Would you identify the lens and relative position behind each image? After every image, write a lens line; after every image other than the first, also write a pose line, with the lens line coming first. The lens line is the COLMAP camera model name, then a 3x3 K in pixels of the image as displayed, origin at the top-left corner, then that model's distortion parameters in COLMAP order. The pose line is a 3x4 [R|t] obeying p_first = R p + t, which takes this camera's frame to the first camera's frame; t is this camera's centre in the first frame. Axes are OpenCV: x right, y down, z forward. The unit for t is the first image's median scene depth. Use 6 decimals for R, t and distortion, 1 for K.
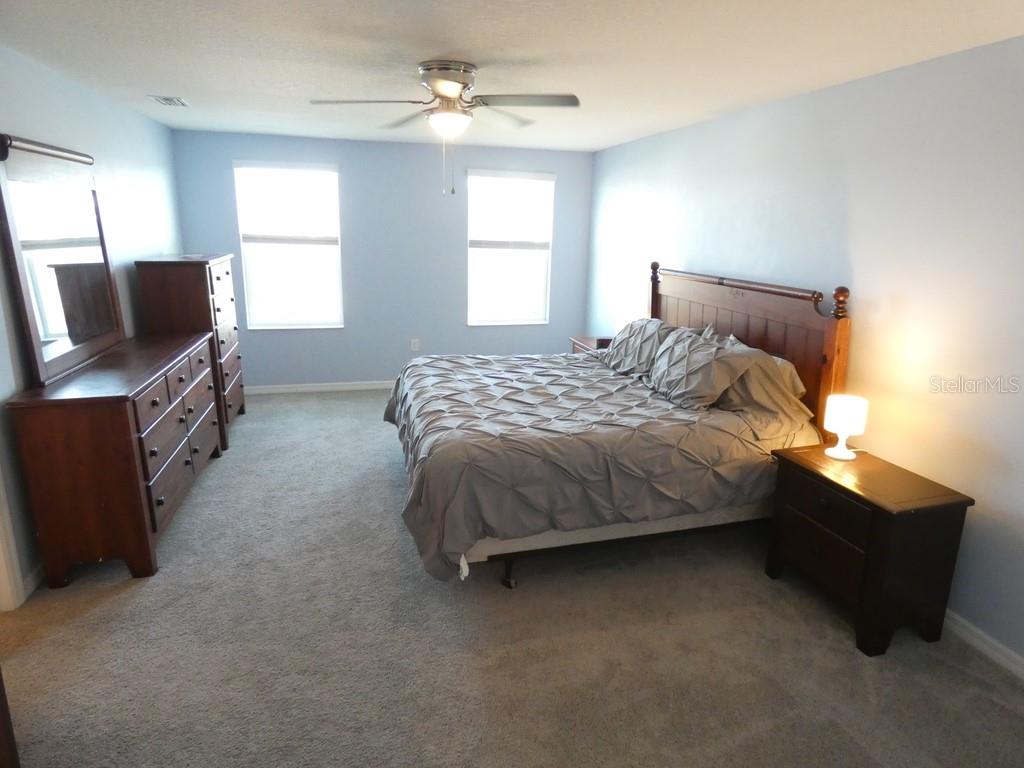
lens RADIAL K [[614.5, 0, 526.9], [0, 614.5, 380.8], [0, 0, 1]] dist [-0.003745, -0.002275]
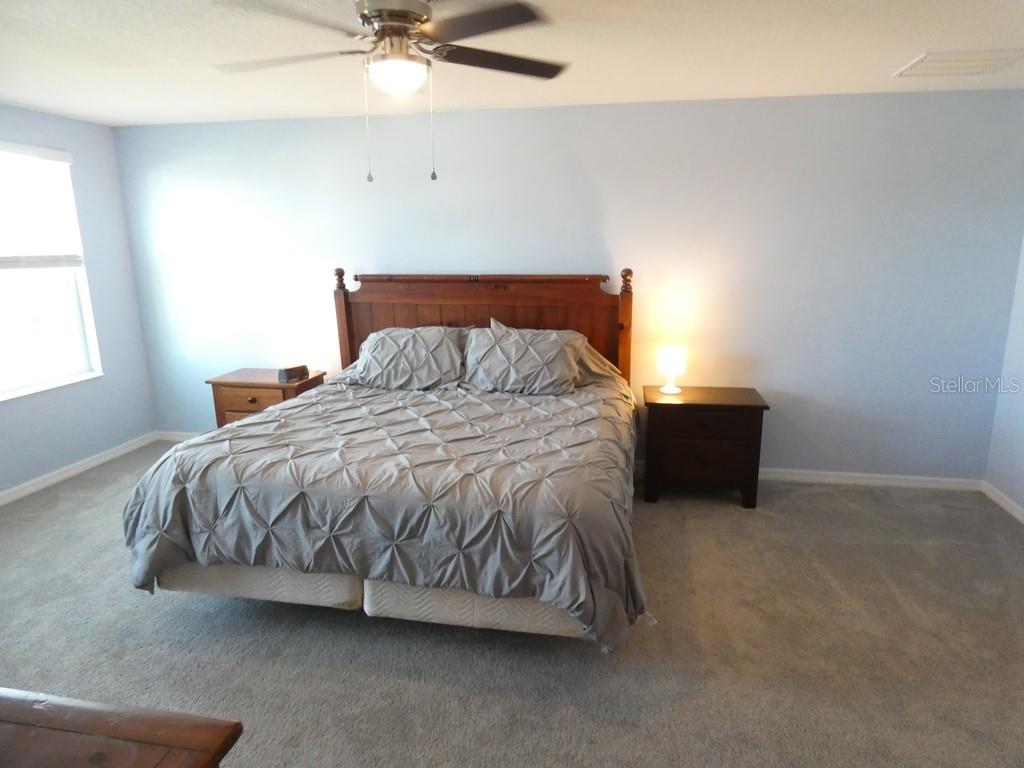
lens RADIAL K [[614.5, 0, 526.9], [0, 614.5, 380.8], [0, 0, 1]] dist [-0.003745, -0.002275]
pose [[0.437249, -0.222661, 0.871341, -0.663011], [0.233138, 0.963809, 0.129299, -0.125329], [-0.868597, 0.146607, 0.473335, 0.535049]]
